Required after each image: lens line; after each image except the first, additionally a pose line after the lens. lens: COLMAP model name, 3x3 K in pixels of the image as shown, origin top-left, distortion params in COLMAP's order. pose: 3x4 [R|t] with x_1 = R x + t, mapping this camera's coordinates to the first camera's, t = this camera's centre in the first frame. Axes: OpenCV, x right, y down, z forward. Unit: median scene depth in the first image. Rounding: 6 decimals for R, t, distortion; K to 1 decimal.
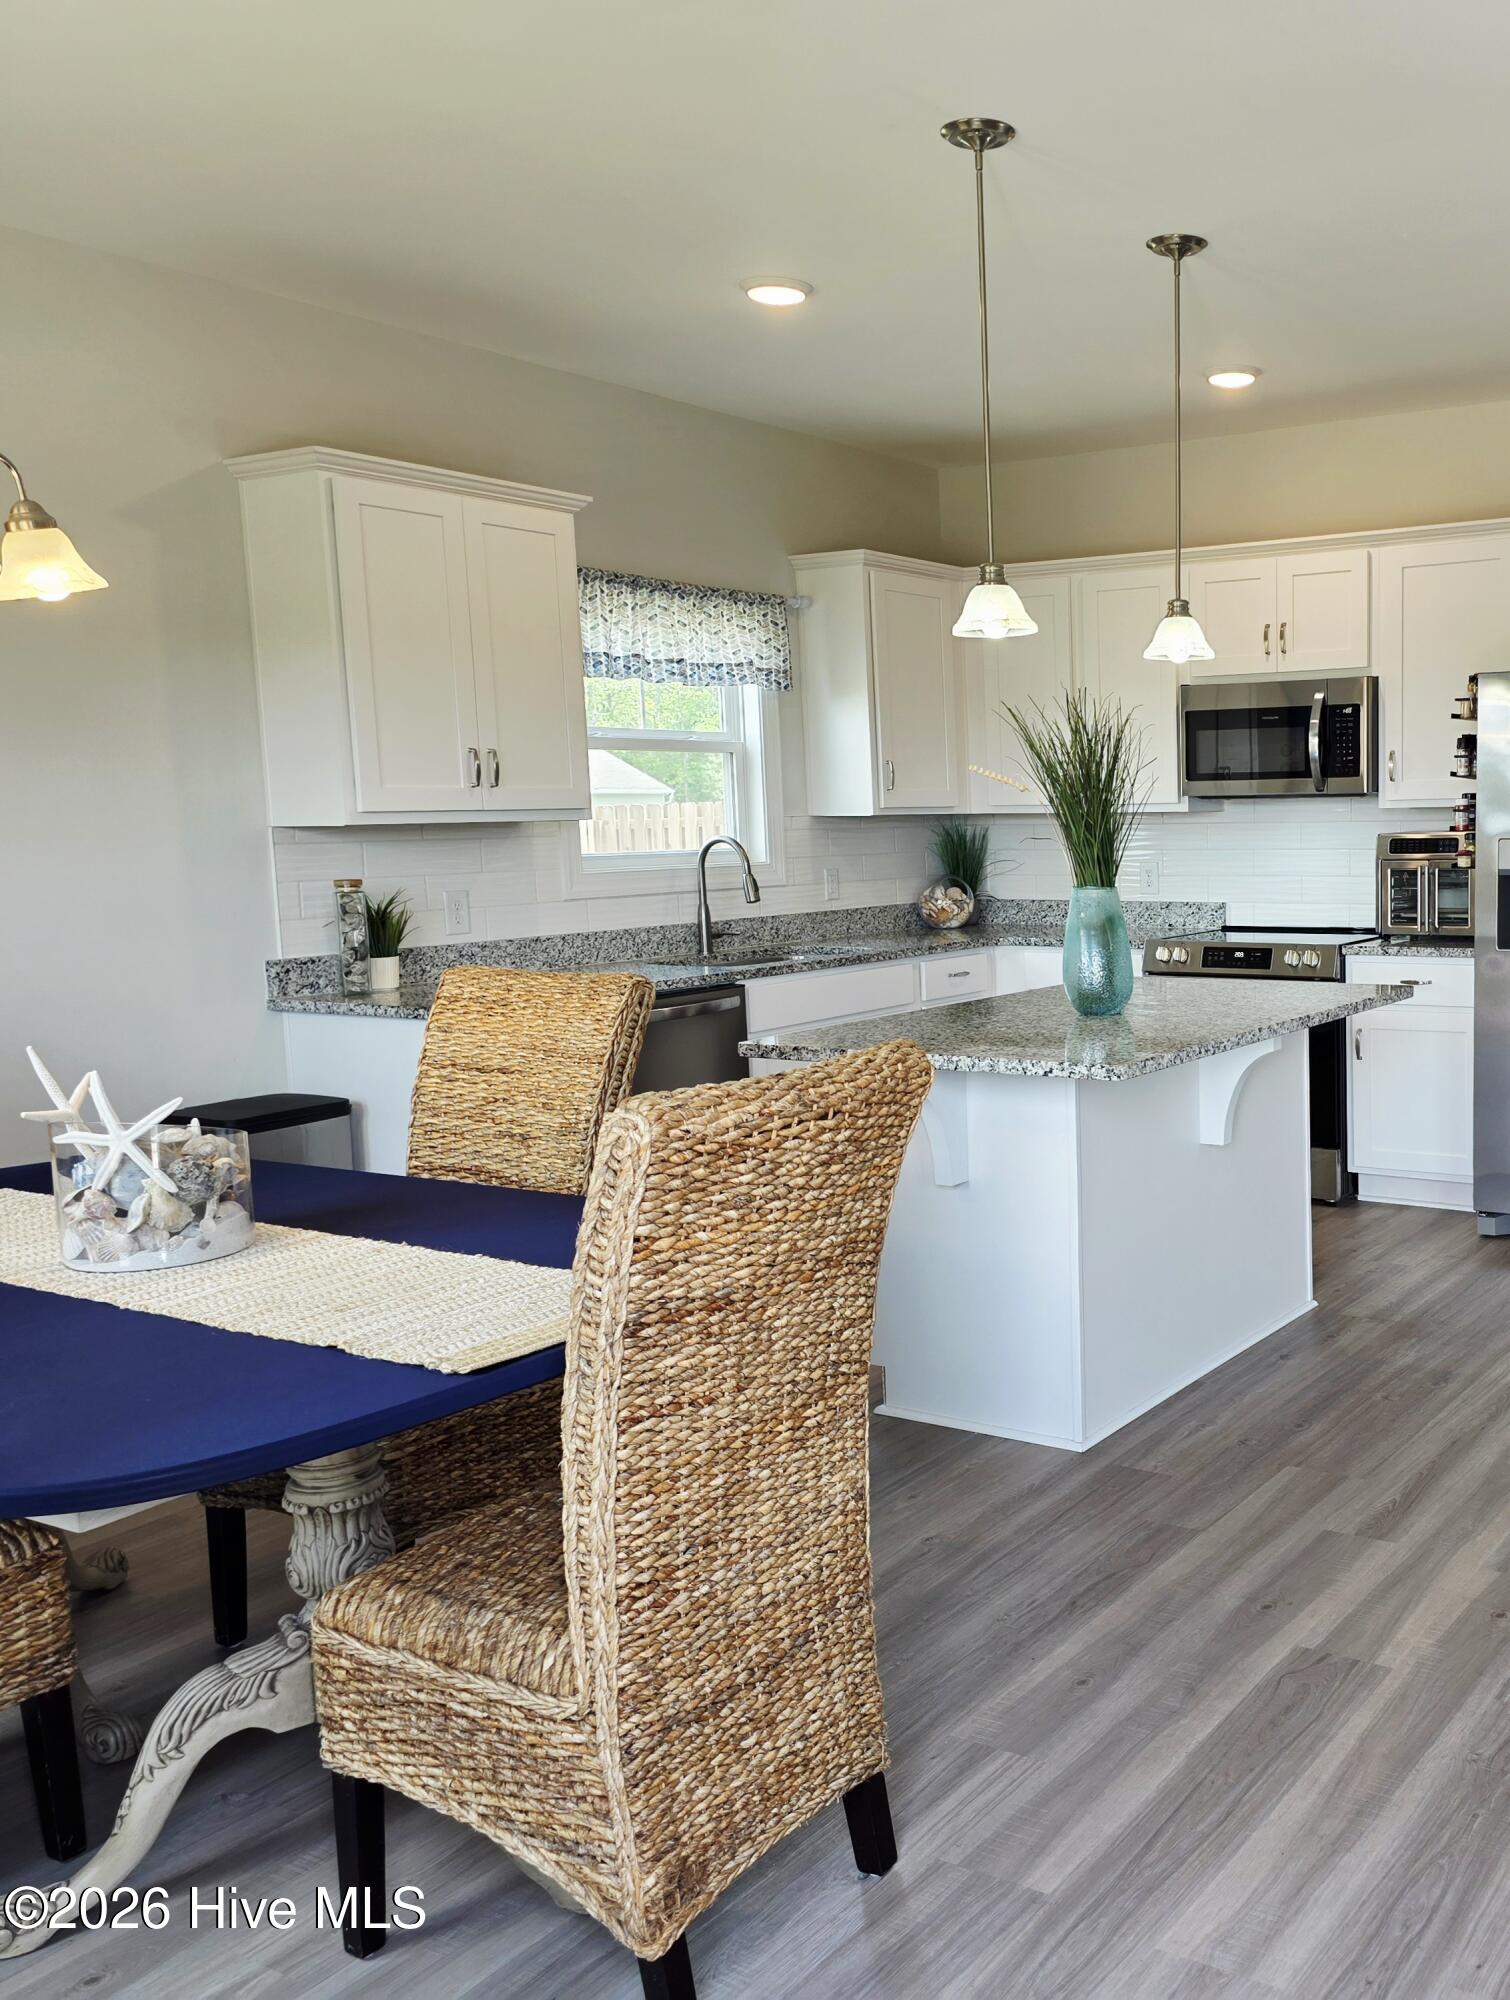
lens RADIAL K [[1800.8, 0, 1192.2], [0, 1800.8, 1029.4], [0, 0, 1]] dist [0.083988, -0.093816]
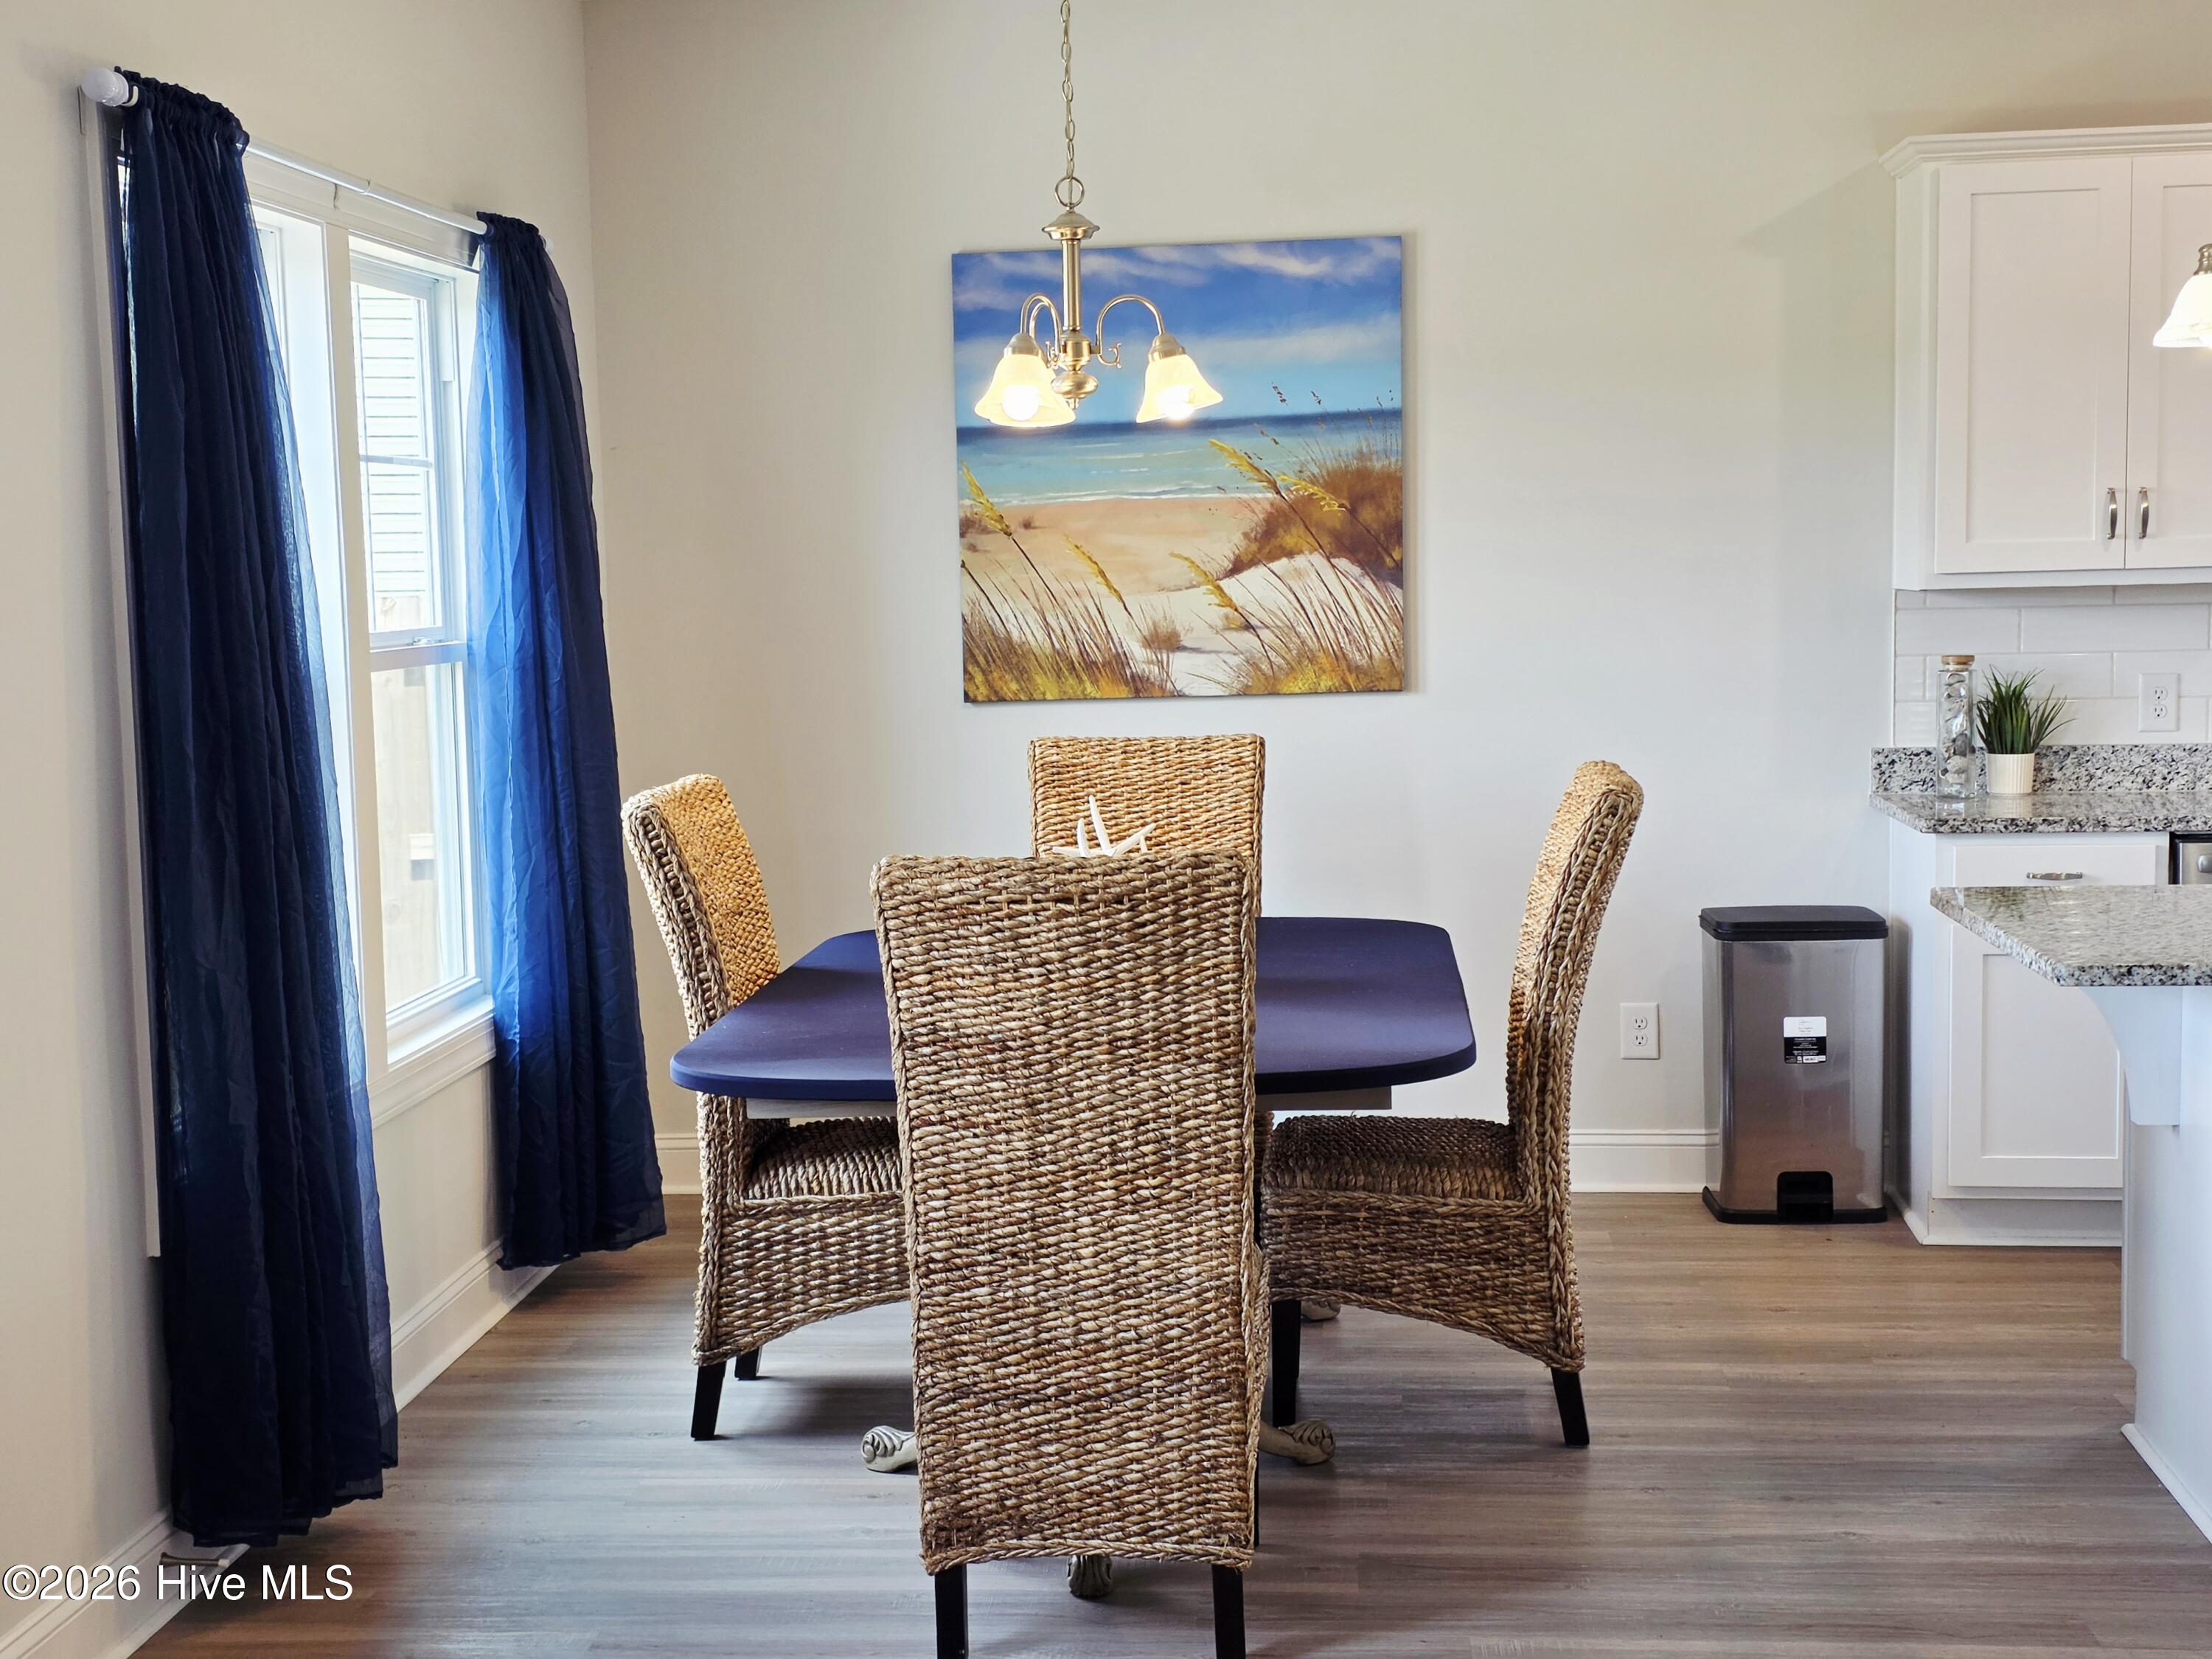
lens RADIAL K [[2969.3, 0, 1060.9], [0, 2969.3, 892.6], [0, 0, 1]] dist [0.121116, 0.000000]
pose [[0.383587, 0.112474, -0.916630, 0.614309], [-0.101583, 0.991672, 0.079172, -0.042295], [0.917901, 0.062745, 0.391817, 0.114288]]
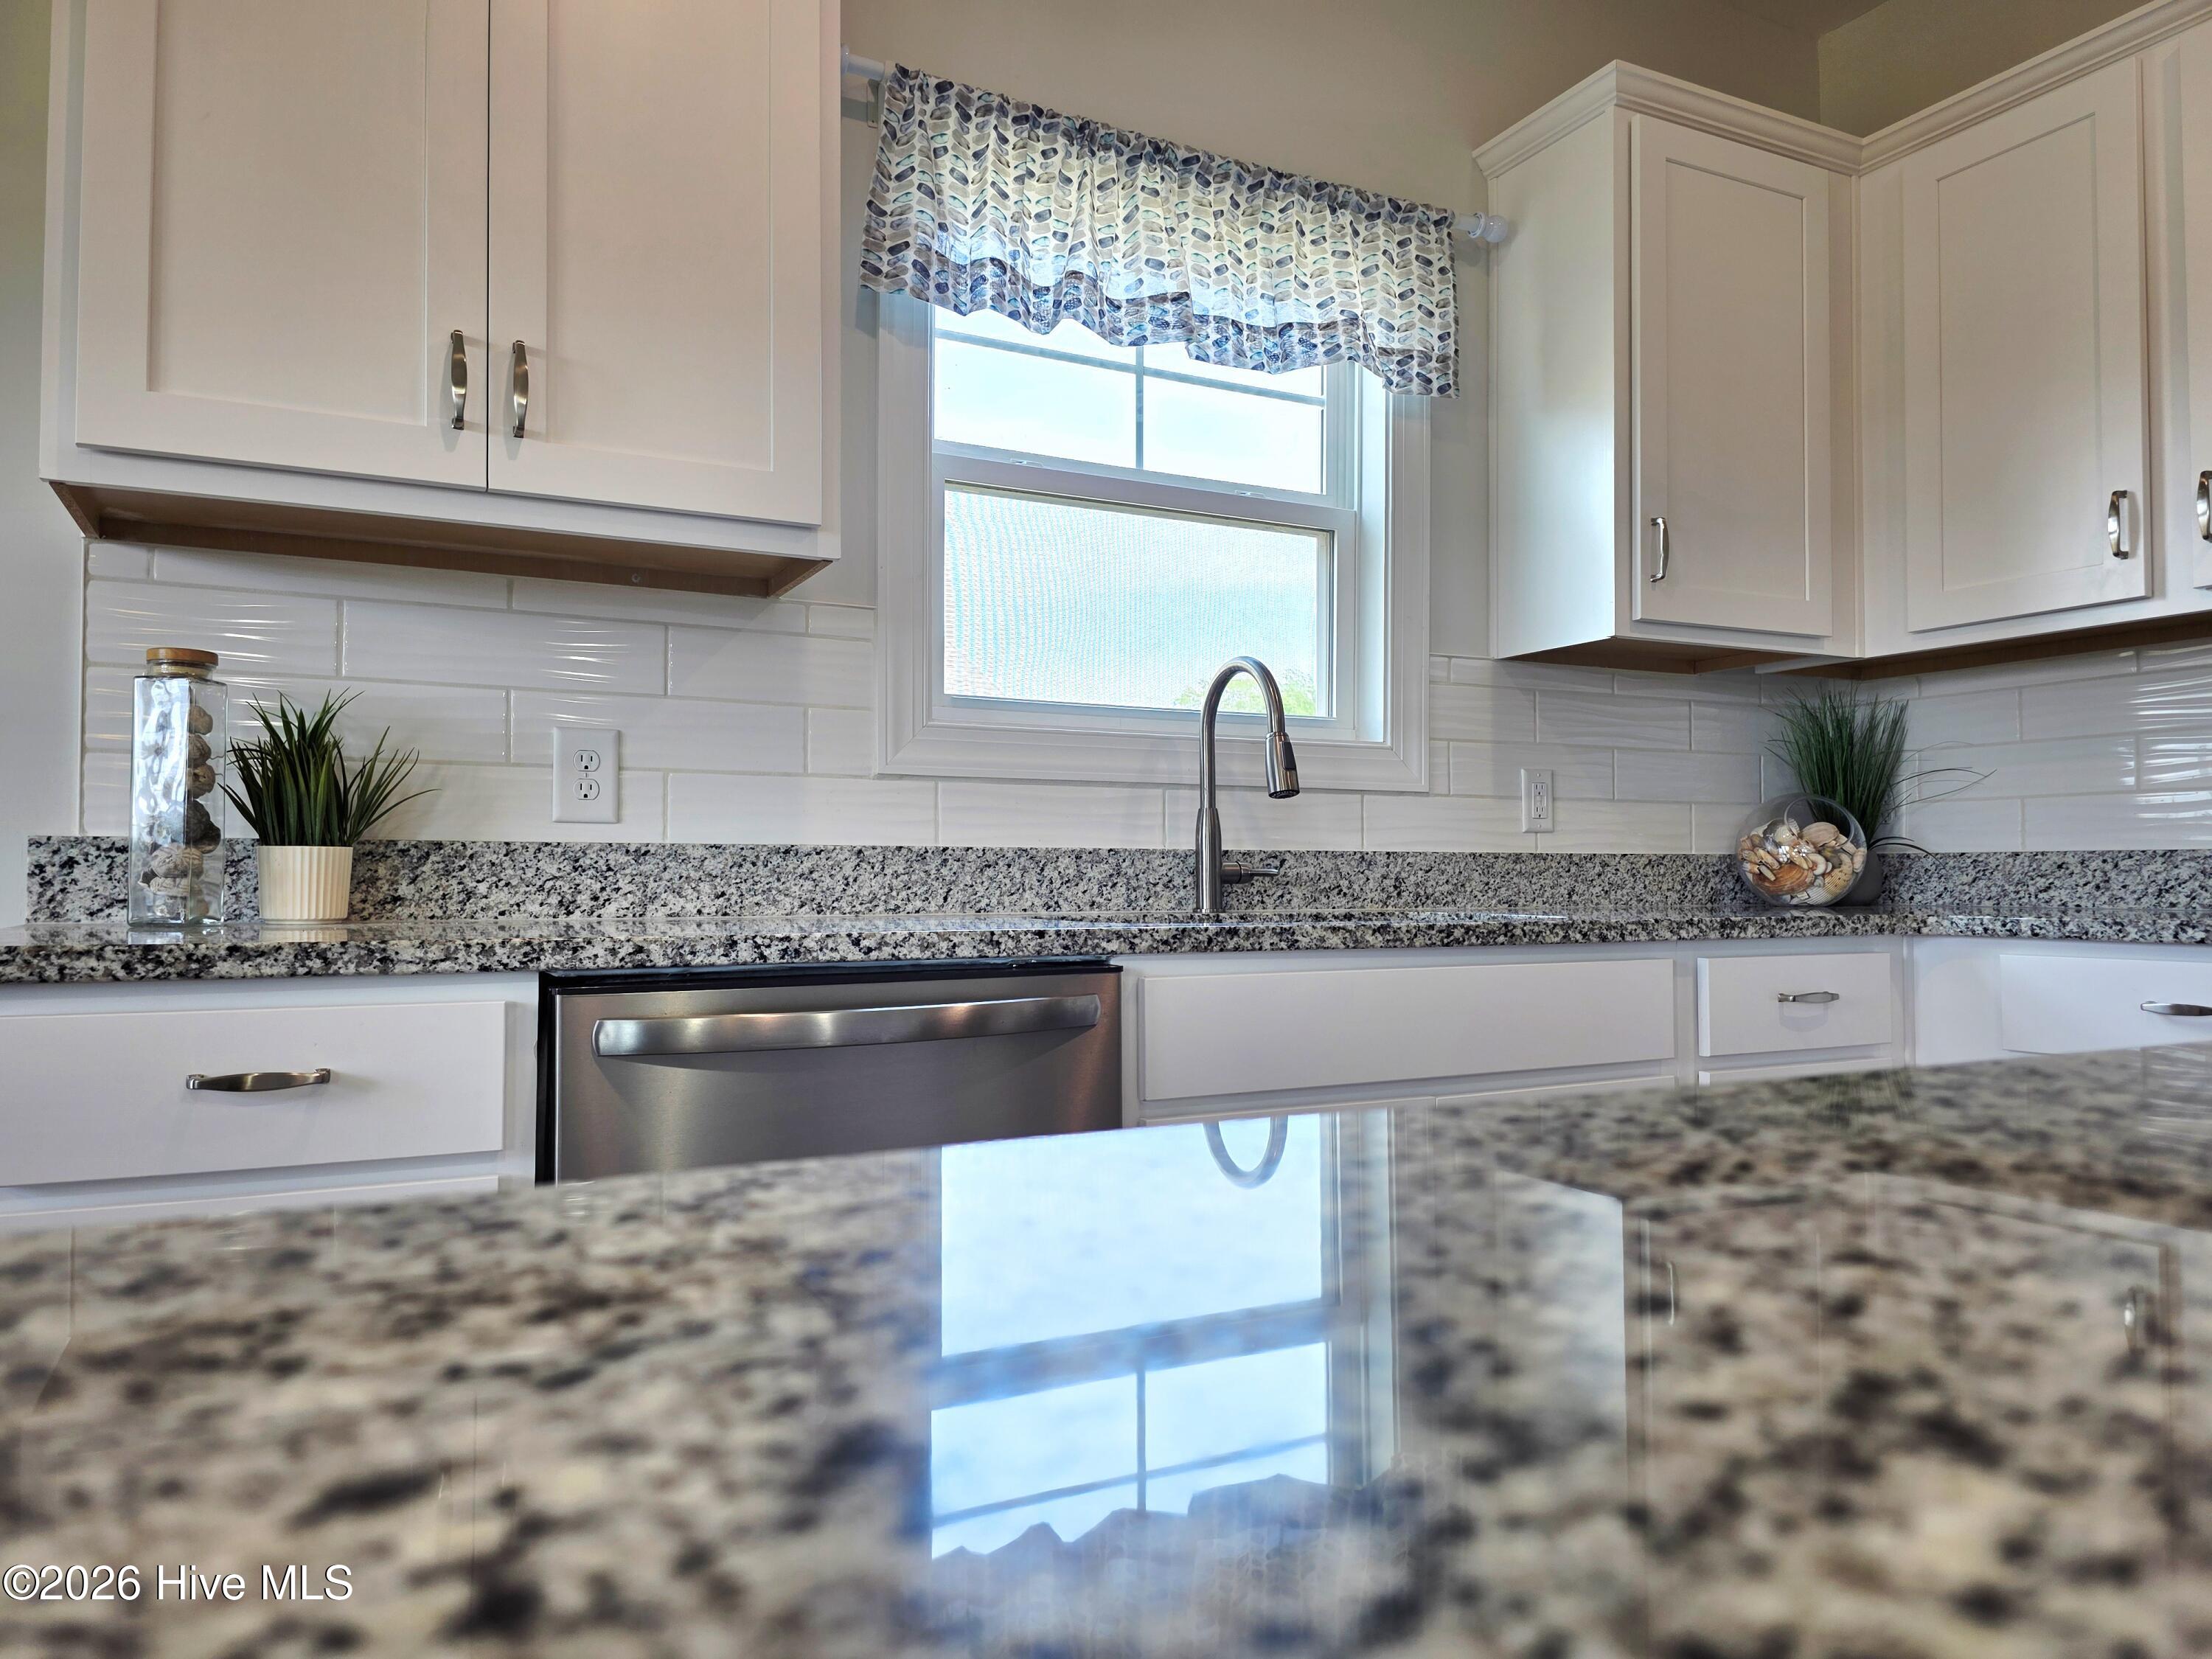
lens RADIAL K [[1484.5, 0, 1089.5], [0, 1484.5, 841.3], [0, 0, 1]] dist [0.069354, -0.067366]
pose [[0.817334, 0.003246, -0.576155, -0.089636], [-0.086283, 0.989397, -0.116826, -0.015925], [0.569667, 0.145198, 0.808948, 0.833079]]
